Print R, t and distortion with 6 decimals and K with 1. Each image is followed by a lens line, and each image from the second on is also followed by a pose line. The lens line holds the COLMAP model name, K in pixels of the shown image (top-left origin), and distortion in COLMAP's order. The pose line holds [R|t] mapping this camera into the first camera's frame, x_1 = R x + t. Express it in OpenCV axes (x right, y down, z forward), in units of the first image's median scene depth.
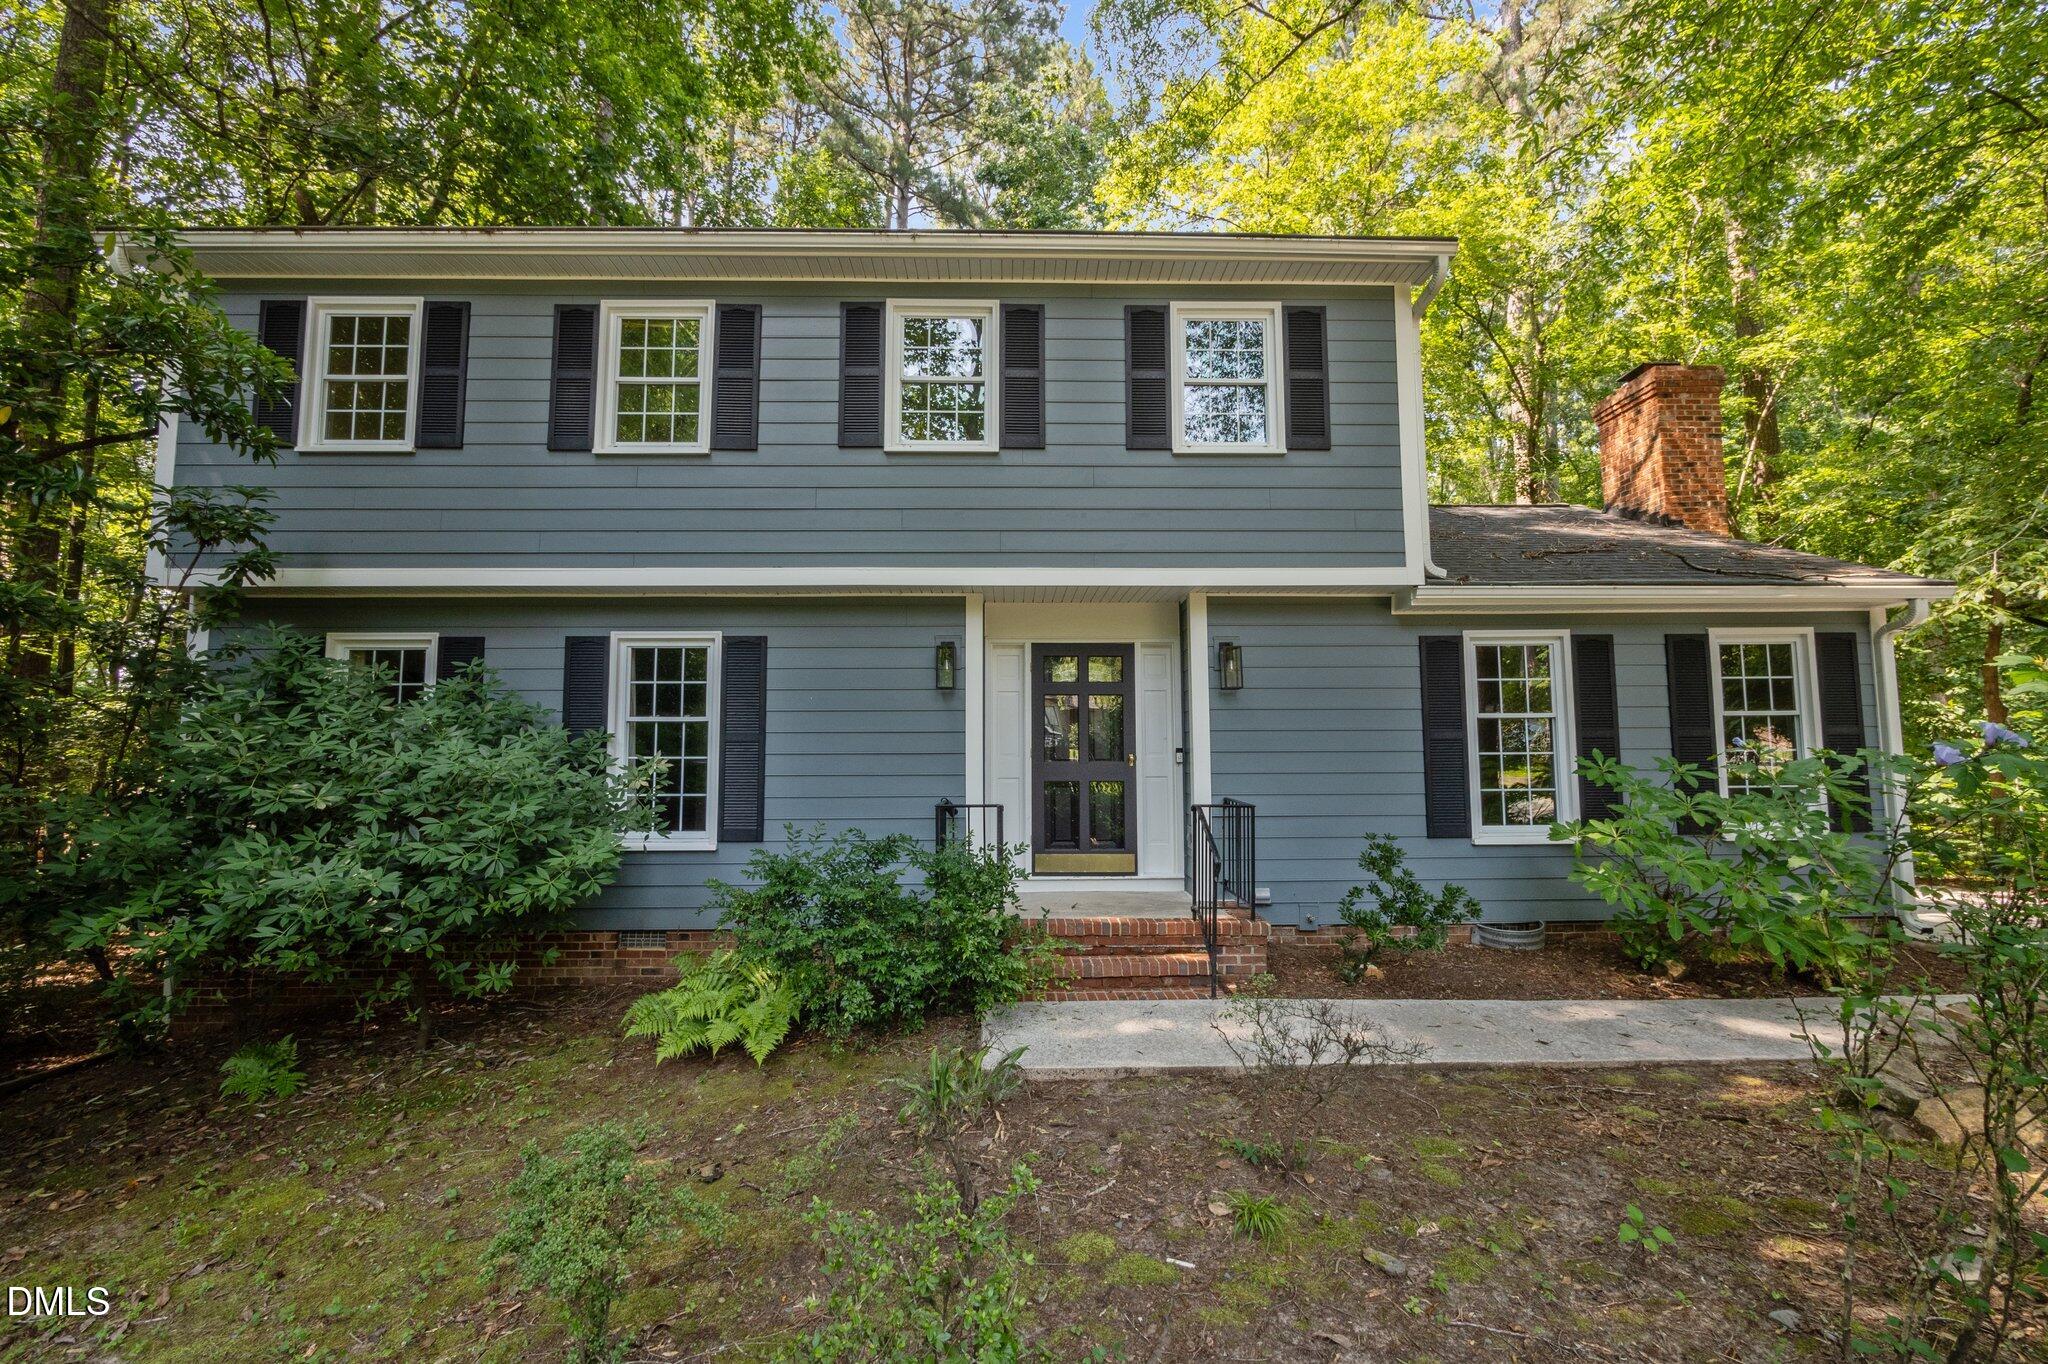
lens RADIAL K [[851.7, 0, 1024.0], [0, 851.7, 682.0], [0, 0, 1]] dist [-0.008556, 0.000139]
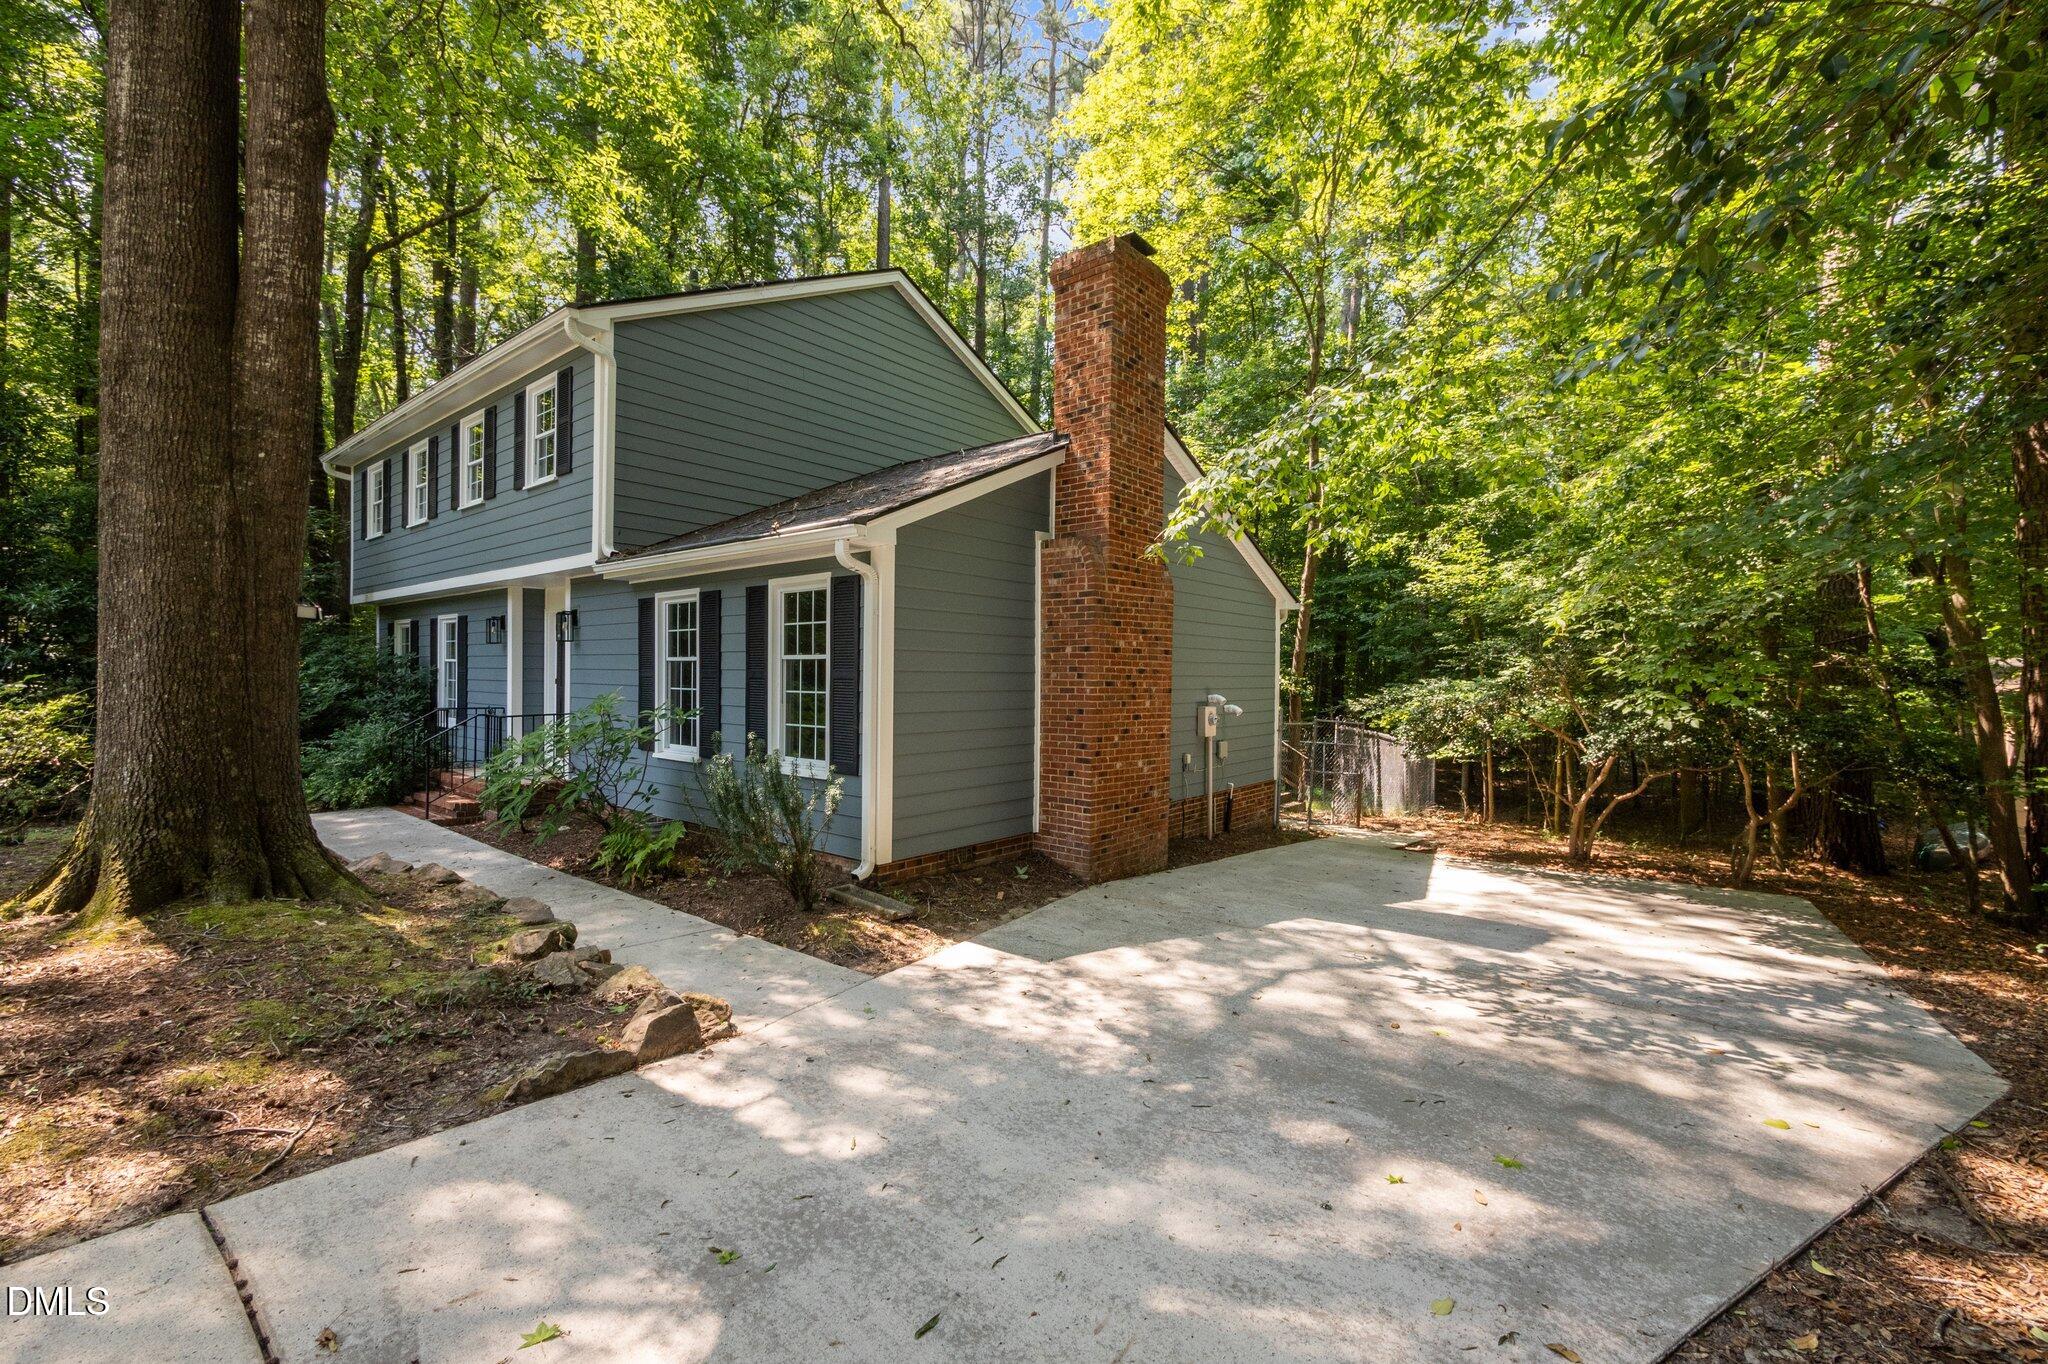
lens RADIAL K [[851.7, 0, 1024.0], [0, 851.7, 682.0], [0, 0, 1]] dist [-0.008556, 0.000139]
pose [[0.759417, 0.025916, -0.650088, 1.814118], [0.042025, 0.995166, 0.088766, -0.017843], [0.649246, -0.094731, 0.754656, 0.370171]]
